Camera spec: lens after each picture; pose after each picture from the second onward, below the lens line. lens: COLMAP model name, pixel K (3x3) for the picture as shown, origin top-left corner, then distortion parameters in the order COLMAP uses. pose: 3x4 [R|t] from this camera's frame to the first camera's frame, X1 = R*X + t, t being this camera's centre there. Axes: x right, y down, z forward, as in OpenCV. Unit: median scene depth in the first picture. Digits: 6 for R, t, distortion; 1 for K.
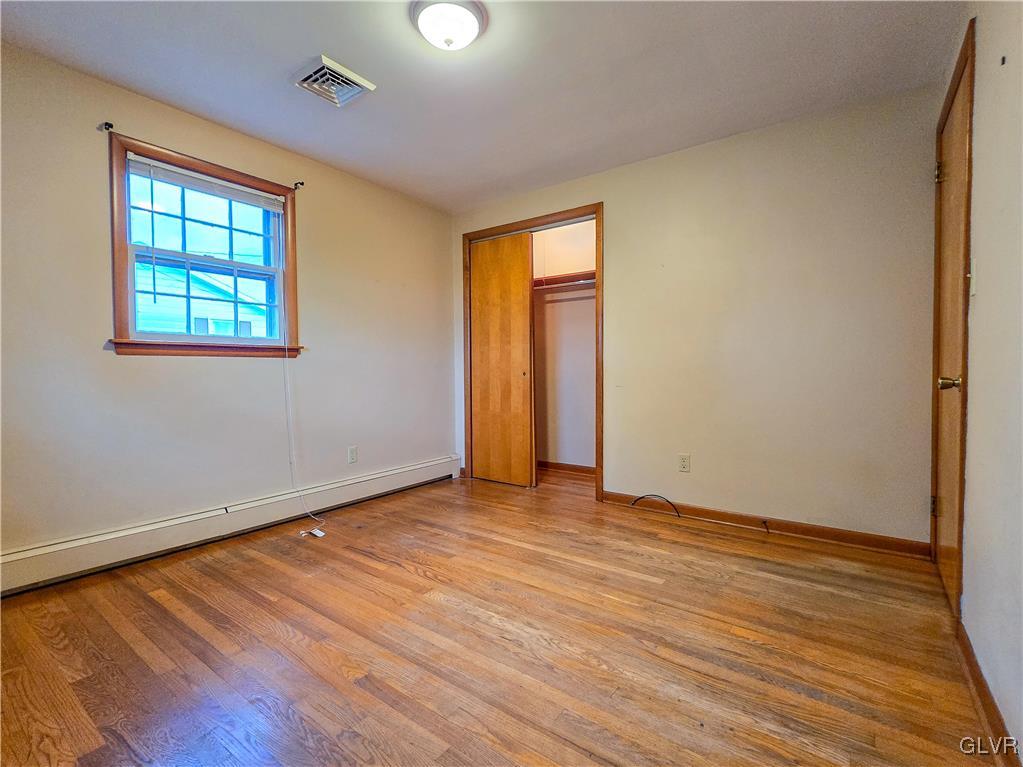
lens RADIAL K [[467.3, 0, 511.5], [0, 467.3, 383.5], [0, 0, 1]] dist [-0.000179, -0.000463]
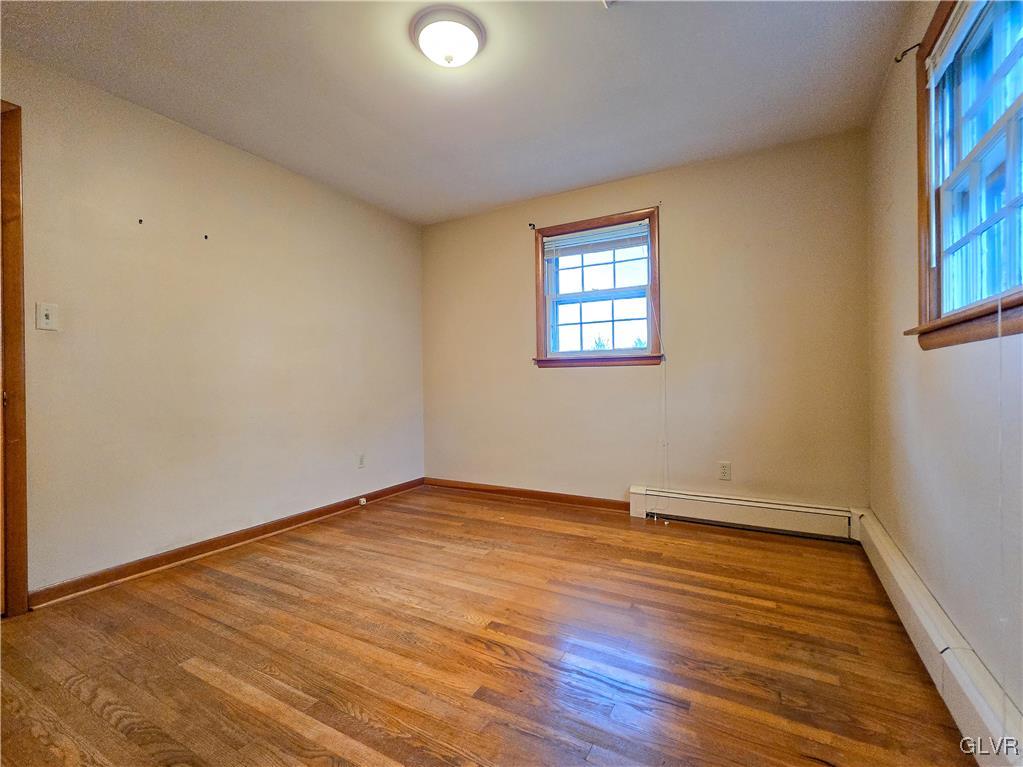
lens RADIAL K [[467.3, 0, 511.5], [0, 467.3, 383.5], [0, 0, 1]] dist [-0.000179, -0.000463]
pose [[-0.992723, 0.019109, -0.118892, -0.127816], [0.014955, 0.999250, 0.035730, -0.049345], [0.119486, 0.033692, -0.992264, 1.917960]]
